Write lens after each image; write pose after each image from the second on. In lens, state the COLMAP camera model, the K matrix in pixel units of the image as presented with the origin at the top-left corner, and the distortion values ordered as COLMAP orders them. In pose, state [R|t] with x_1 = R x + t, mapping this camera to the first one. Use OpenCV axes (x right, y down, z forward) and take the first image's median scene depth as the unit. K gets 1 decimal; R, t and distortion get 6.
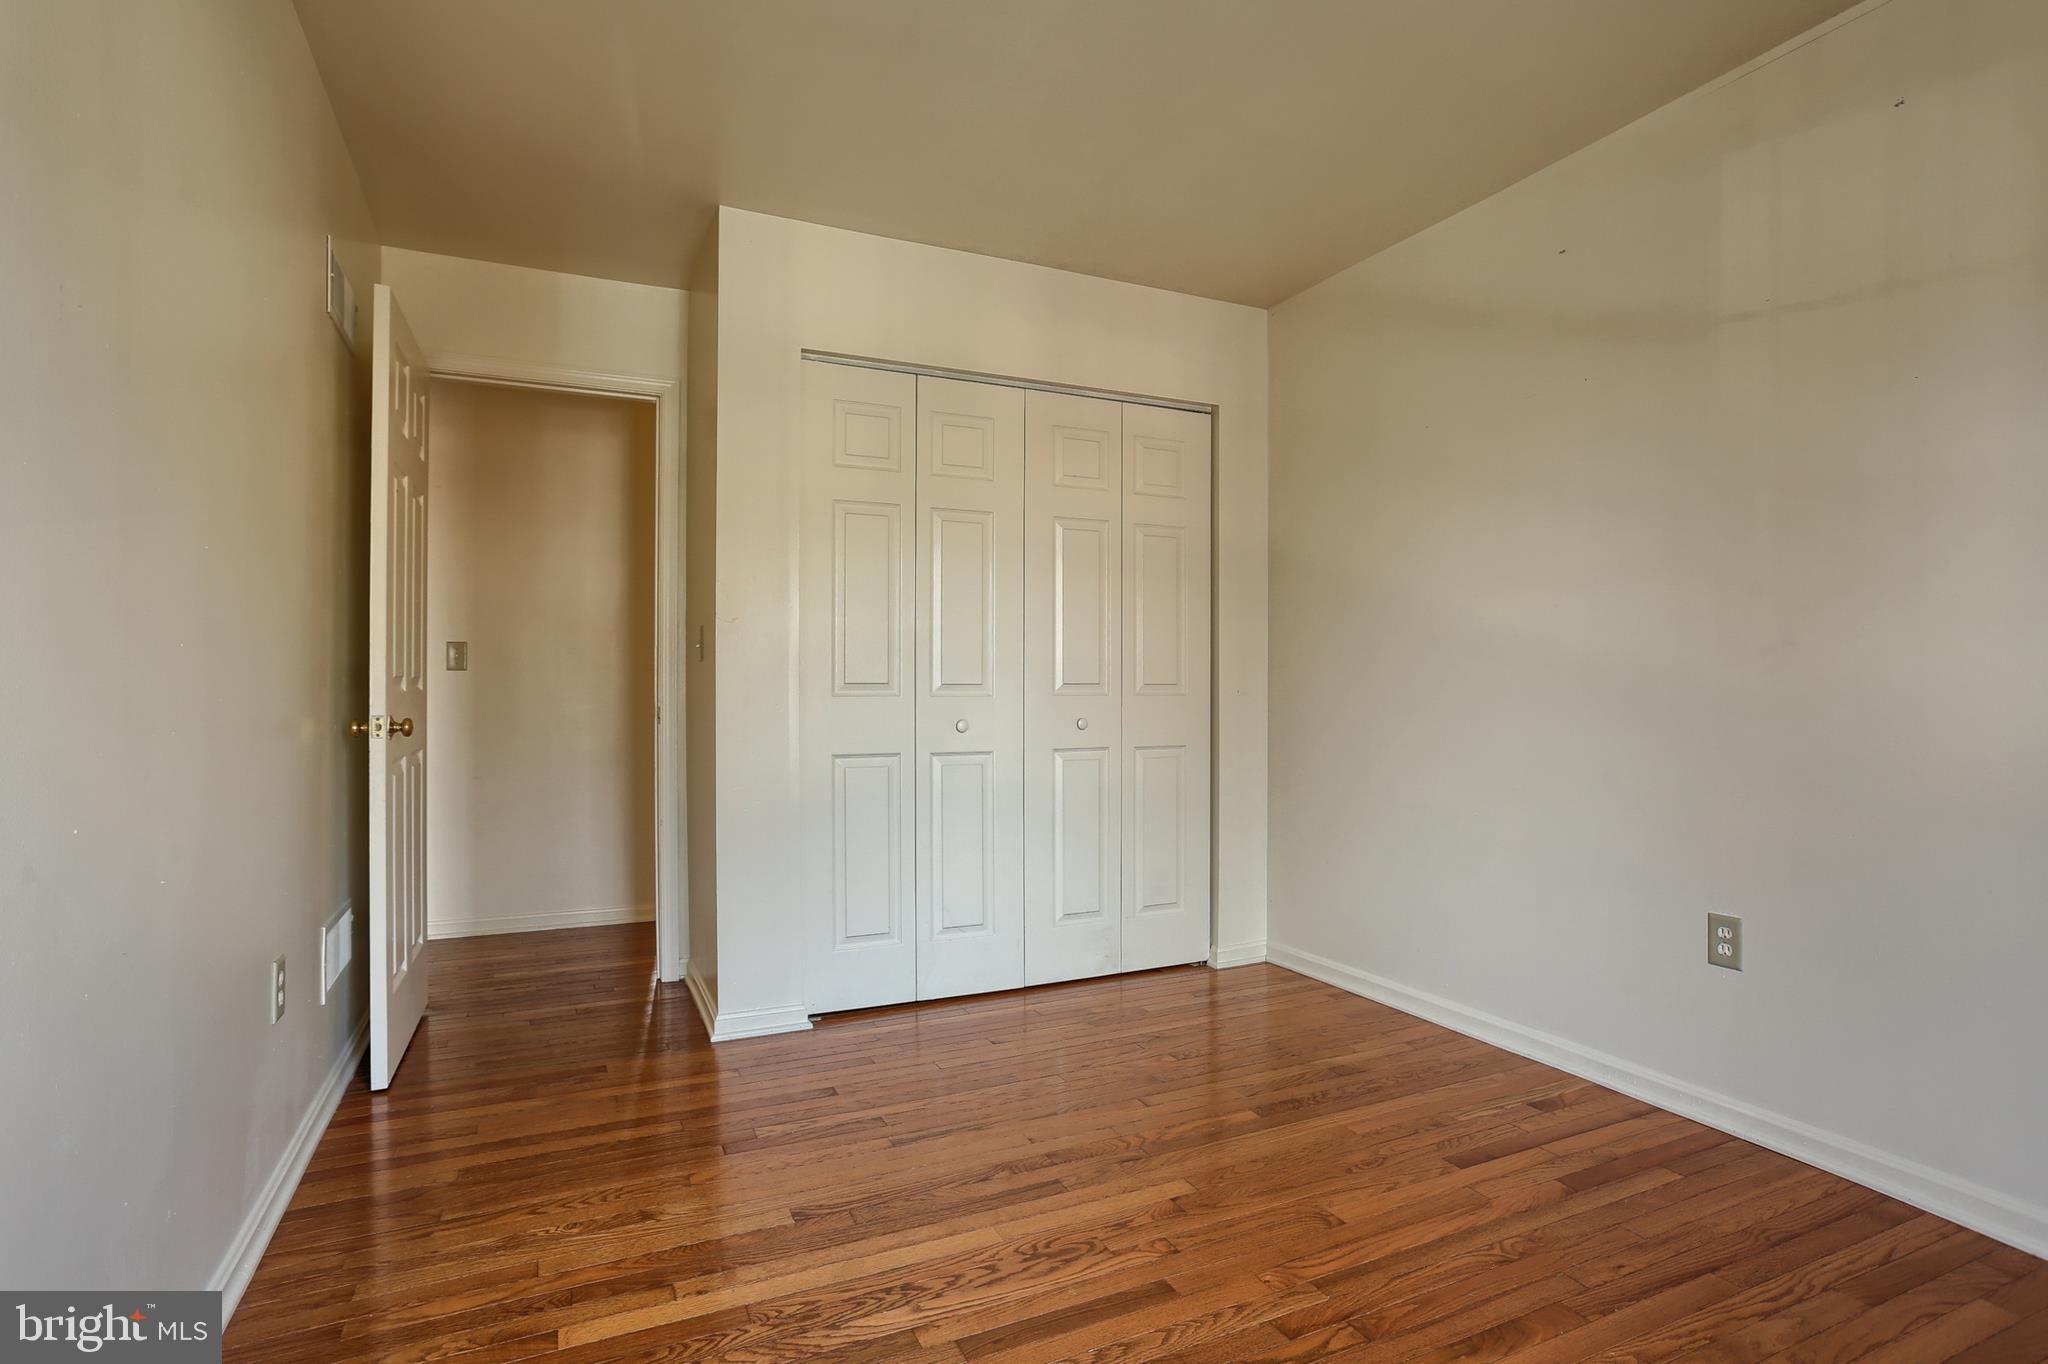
lens RADIAL K [[1035.5, 0, 1024.8], [0, 1035.5, 679.4], [0, 0, 1]] dist [-0.022842, 0.000318]
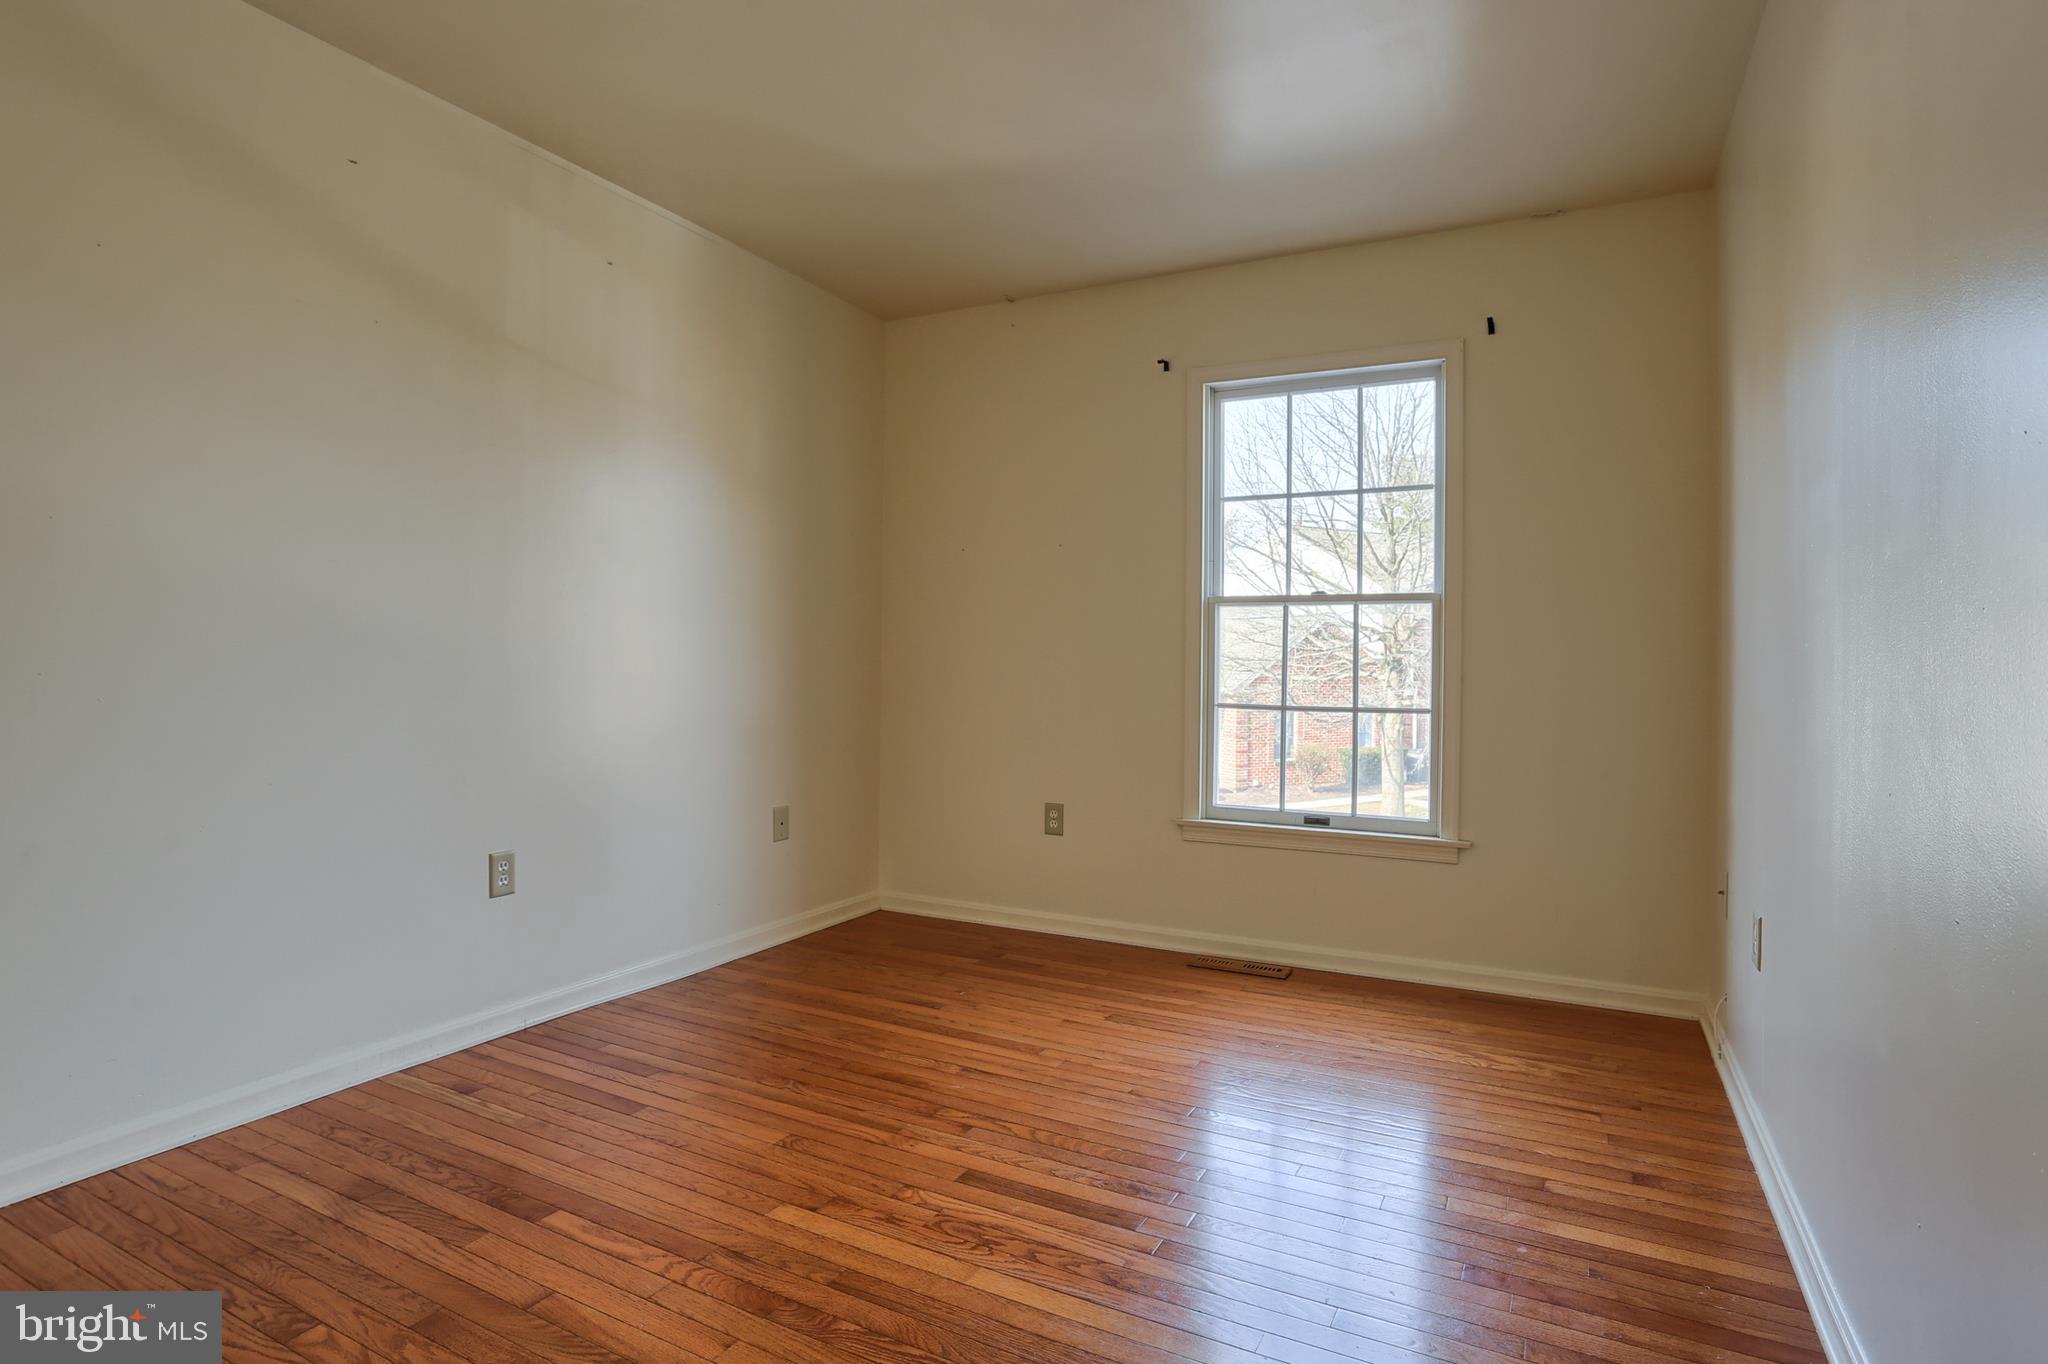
lens RADIAL K [[1036.7, 0, 1034.1], [0, 1036.7, 664.7], [0, 0, 1]] dist [-0.046822, -0.000046]
pose [[-0.604168, -0.007529, 0.796821, -0.673976], [-0.008578, 0.999959, 0.002944, 0.004803], [-0.796811, -0.005056, -0.604208, 1.327894]]
